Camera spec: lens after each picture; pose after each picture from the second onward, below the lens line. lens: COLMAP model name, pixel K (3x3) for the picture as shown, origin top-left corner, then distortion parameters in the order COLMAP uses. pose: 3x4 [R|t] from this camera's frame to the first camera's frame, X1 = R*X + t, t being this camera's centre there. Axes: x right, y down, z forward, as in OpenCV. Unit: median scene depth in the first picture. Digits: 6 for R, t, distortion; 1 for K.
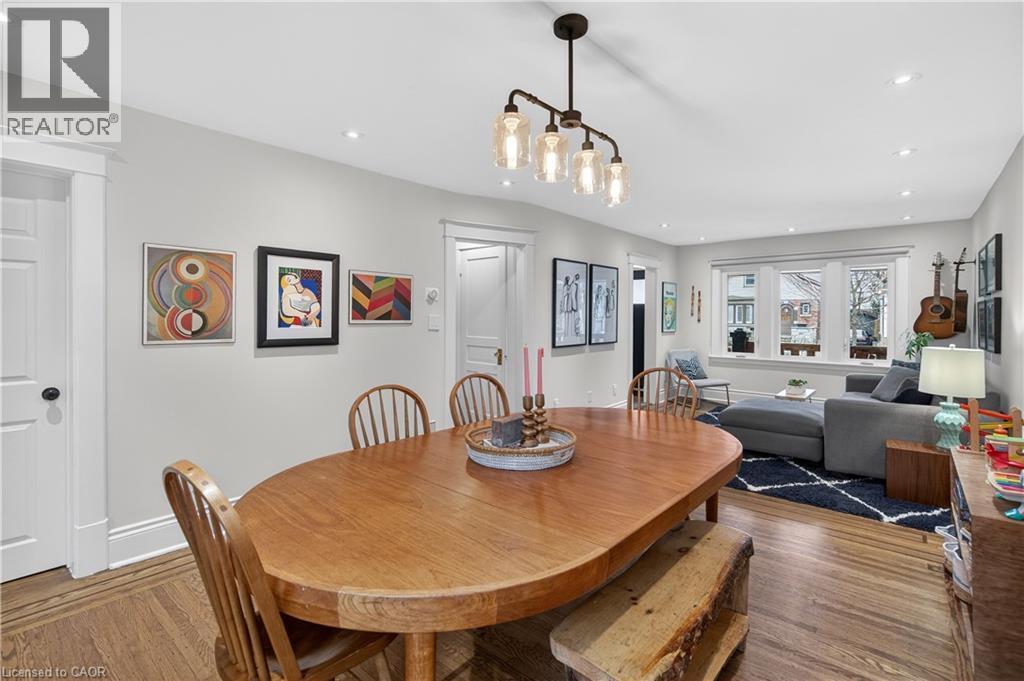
lens RADIAL K [[472.1, 0, 515.8], [0, 472.1, 313.9], [0, 0, 1]] dist [0.002148, 0.000116]
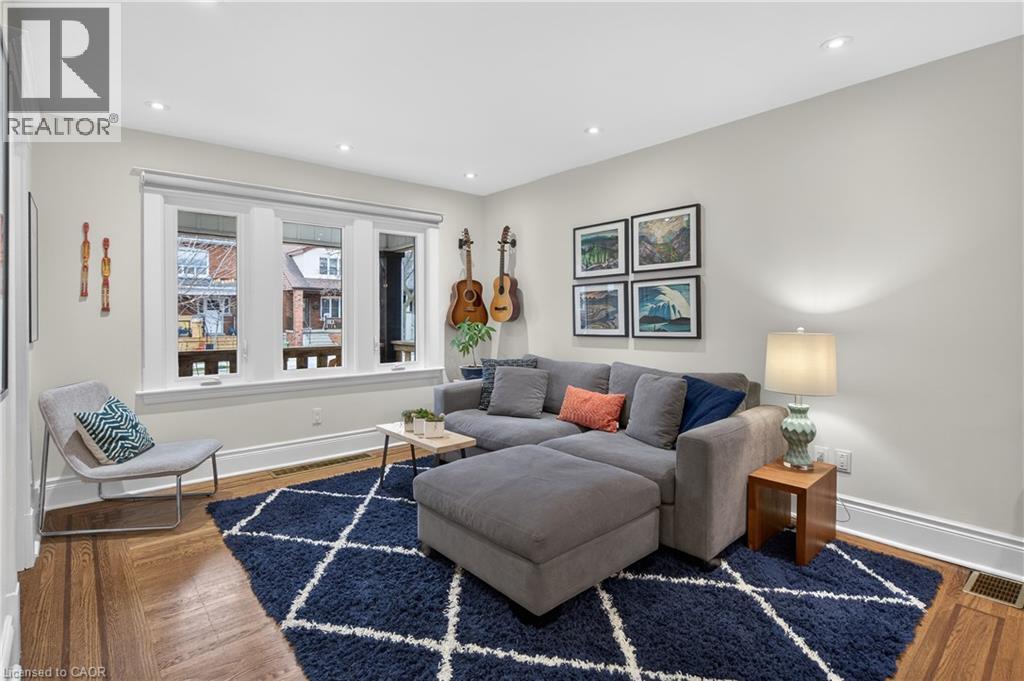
lens RADIAL K [[503.8, 0, 511.4], [0, 503.8, 314.2], [0, 0, 1]] dist [0.004395, 0.000264]
pose [[0.164620, 0.001250, 0.986356, 0.014204], [-0.000483, 0.999999, -0.001187, 0.020272], [-0.986357, -0.000281, 0.164621, 0.635989]]
